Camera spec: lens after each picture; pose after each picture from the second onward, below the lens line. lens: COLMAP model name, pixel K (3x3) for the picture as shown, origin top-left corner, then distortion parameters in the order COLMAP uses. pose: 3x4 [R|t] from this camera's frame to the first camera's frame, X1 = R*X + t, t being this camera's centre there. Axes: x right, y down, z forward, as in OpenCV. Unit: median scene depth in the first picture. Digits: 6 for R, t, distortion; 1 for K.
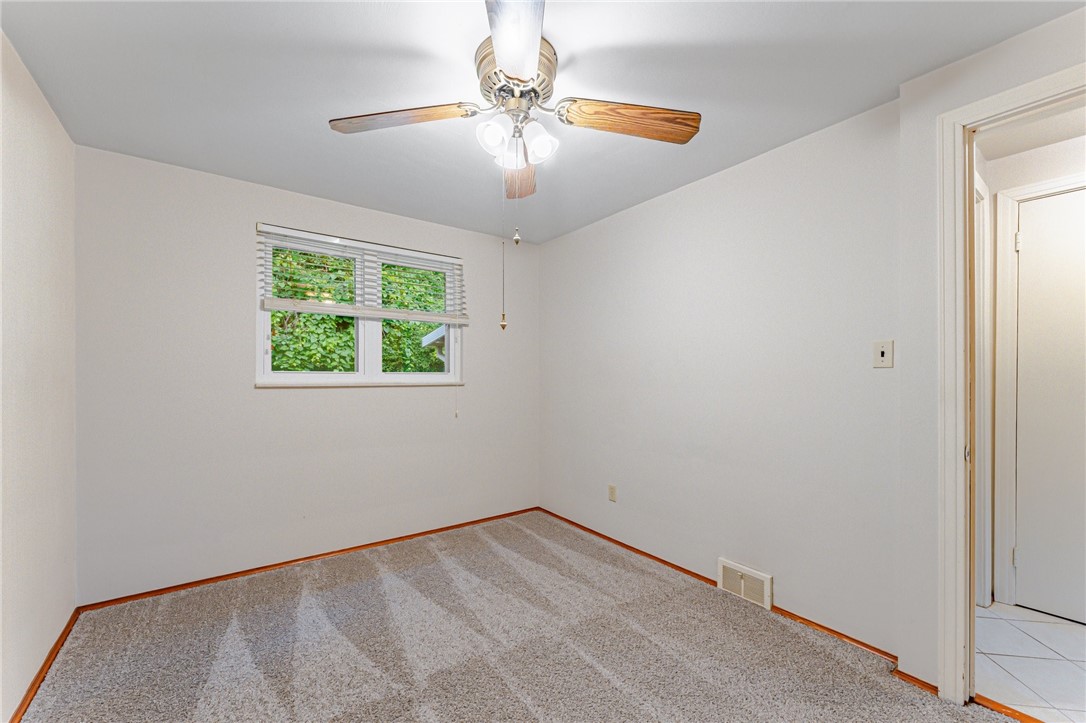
lens RADIAL K [[439.6, 0, 544.2], [0, 439.6, 375.2], [0, 0, 1]] dist [-0.000622, 0.000006]
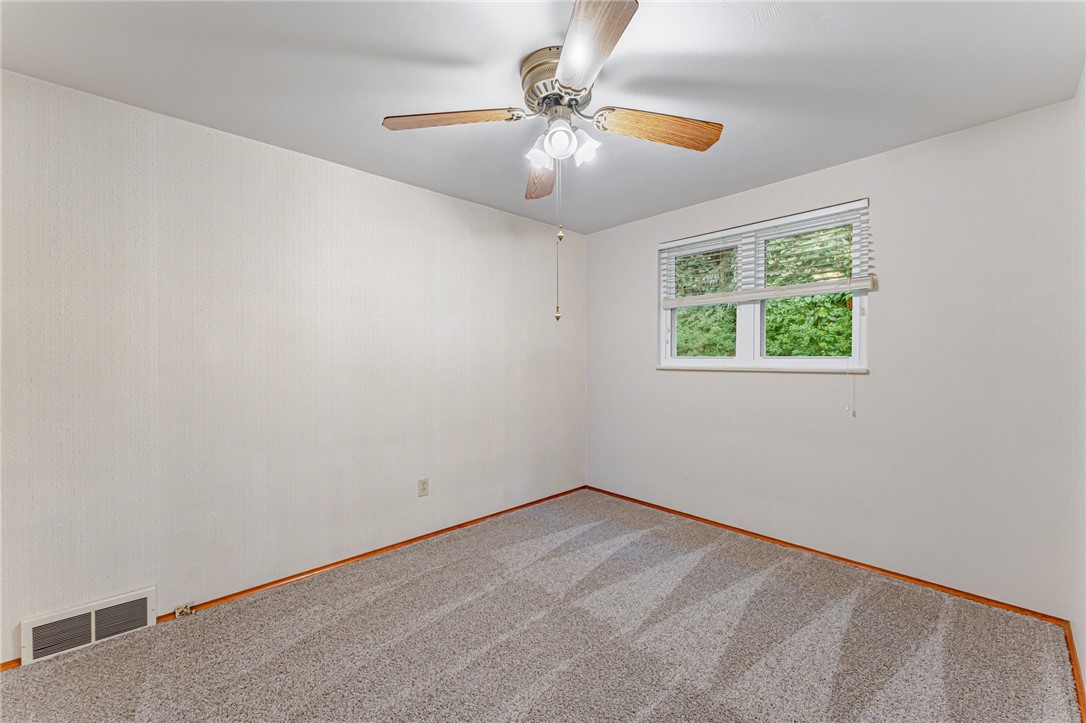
lens RADIAL K [[435.2, 0, 541.9], [0, 435.2, 363.8], [0, 0, 1]] dist [0.000999, 0.000046]
pose [[0.105219, 0.008231, -0.994415, 0.592608], [0.003478, 0.999957, 0.008645, -0.002198], [0.994443, -0.004368, 0.105185, 0.497746]]
